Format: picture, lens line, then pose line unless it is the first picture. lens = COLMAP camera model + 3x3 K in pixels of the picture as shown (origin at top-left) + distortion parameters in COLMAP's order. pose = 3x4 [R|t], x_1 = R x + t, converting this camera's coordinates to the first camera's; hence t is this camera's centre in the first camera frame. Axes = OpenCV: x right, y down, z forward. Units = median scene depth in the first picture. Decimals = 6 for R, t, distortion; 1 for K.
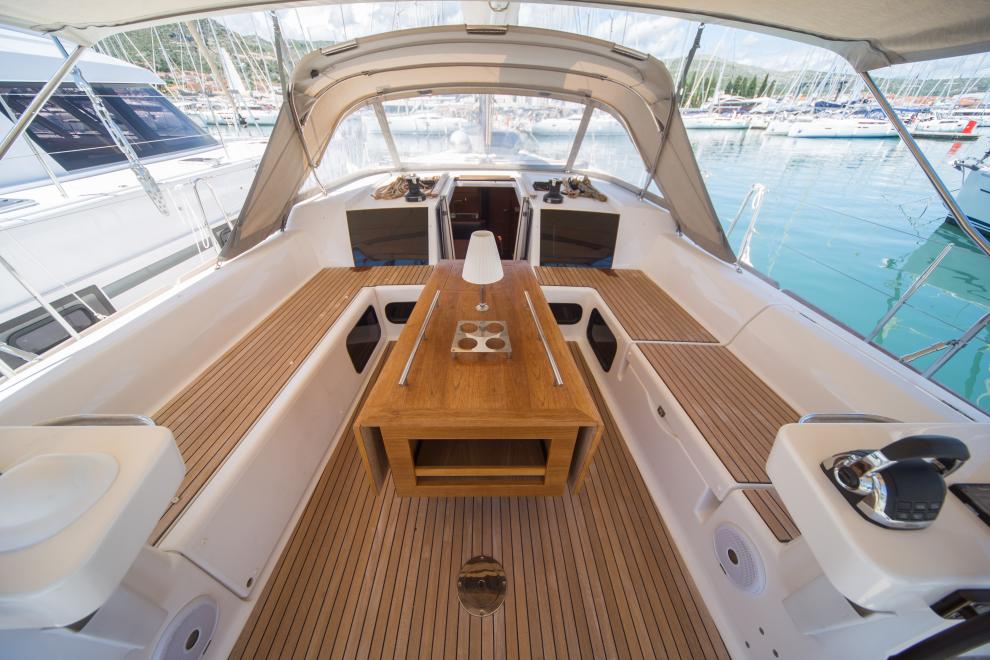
lens RADIAL K [[336.2, 0, 493.2], [0, 336.2, 326.3], [0, 0, 1]] dist [0.017429, -0.003031]
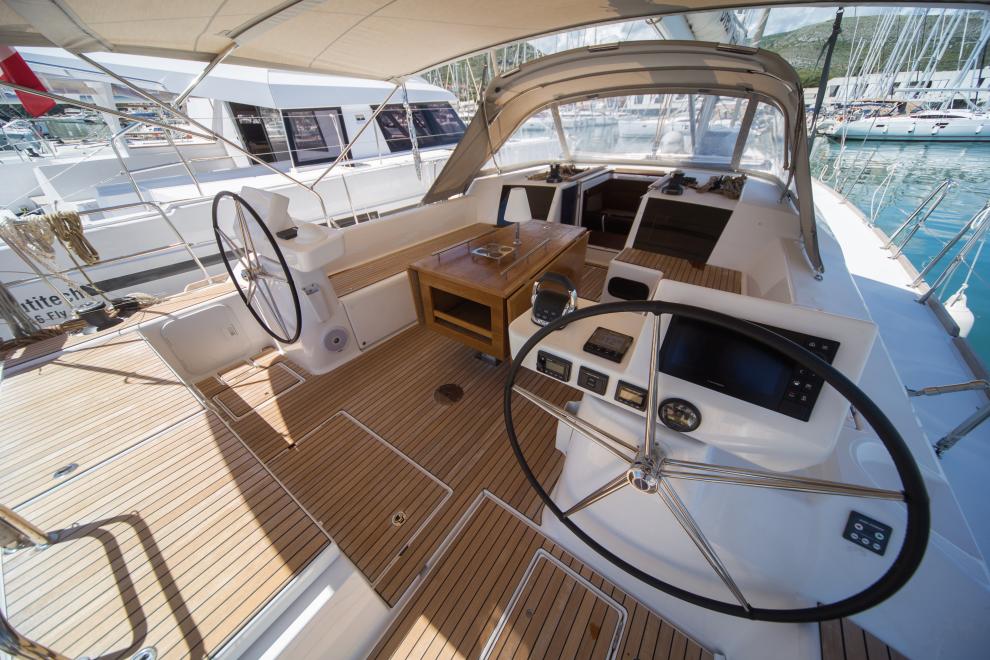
lens RADIAL K [[336.2, 0, 493.2], [0, 336.2, 326.3], [0, 0, 1]] dist [0.017429, -0.003031]
pose [[0.799017, 0.298535, -0.521966, 0.430657], [-0.304236, 0.949454, 0.077315, 0.117688], [0.518664, 0.097025, 0.849455, -0.153594]]
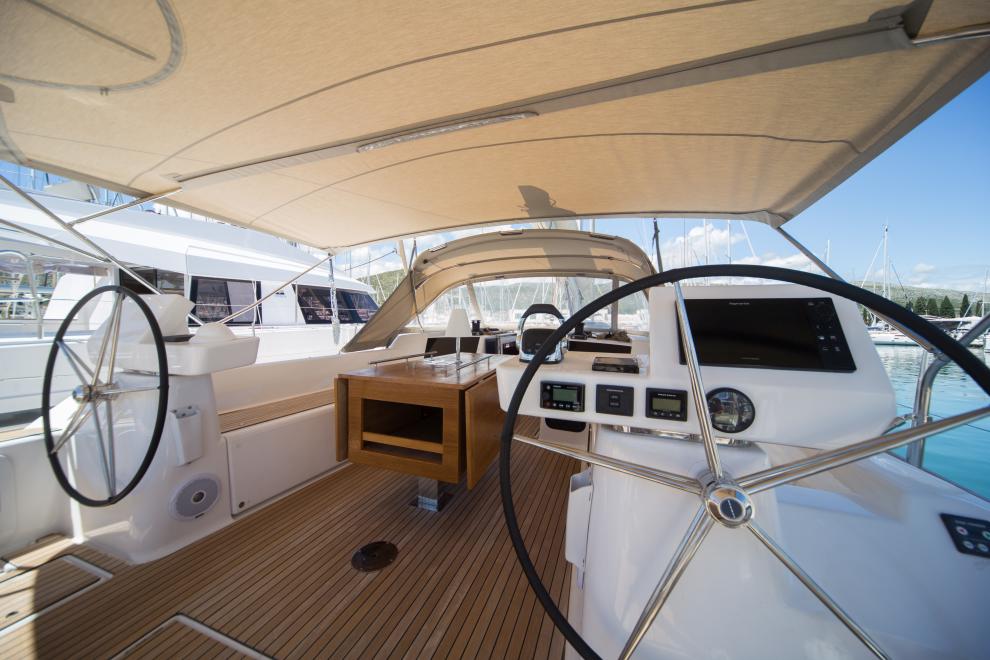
lens RADIAL K [[336.2, 0, 493.2], [0, 336.2, 326.3], [0, 0, 1]] dist [0.017429, -0.003031]
pose [[0.931466, 0.007861, -0.363744, 0.353610], [-0.202421, 0.841943, -0.500158, 0.283918], [0.302320, 0.539510, 0.785832, -0.091083]]
